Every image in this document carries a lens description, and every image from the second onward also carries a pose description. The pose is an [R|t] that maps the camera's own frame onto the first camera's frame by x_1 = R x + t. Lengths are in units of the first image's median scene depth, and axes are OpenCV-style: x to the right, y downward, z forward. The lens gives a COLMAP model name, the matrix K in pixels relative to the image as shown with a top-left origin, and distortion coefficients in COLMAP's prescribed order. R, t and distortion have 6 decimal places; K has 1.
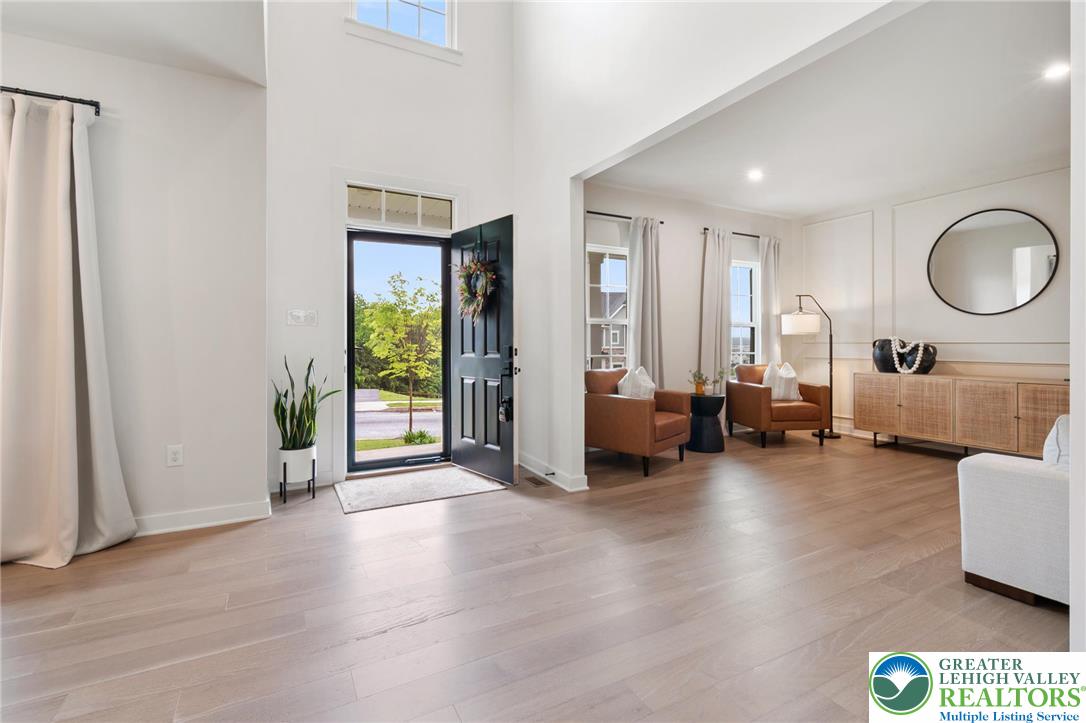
lens RADIAL K [[493.3, 0, 548.9], [0, 493.3, 356.0], [0, 0, 1]] dist [0.003309, -0.002971]
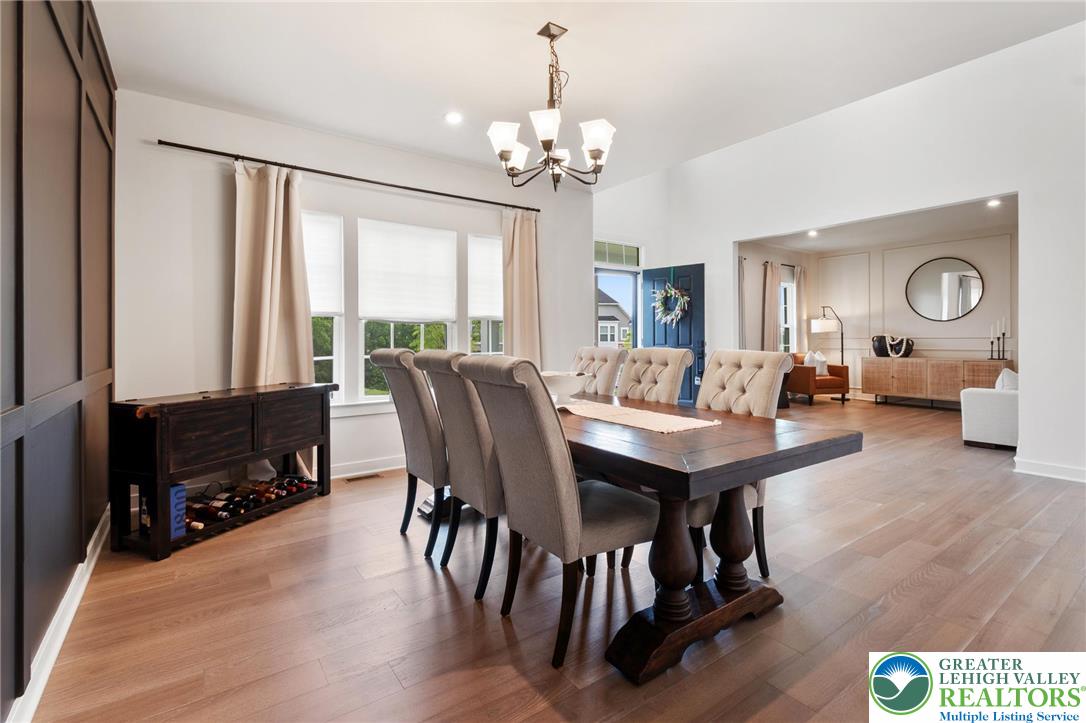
lens RADIAL K [[493.3, 0, 538.6], [0, 493.3, 350.8], [0, 0, 1]] dist [0.003309, -0.002971]
pose [[0.993143, -0.004364, 0.116828, -0.606888], [0.004510, 0.999989, -0.000986, 0.010962], [-0.116823, 0.001506, 0.993152, -0.454361]]
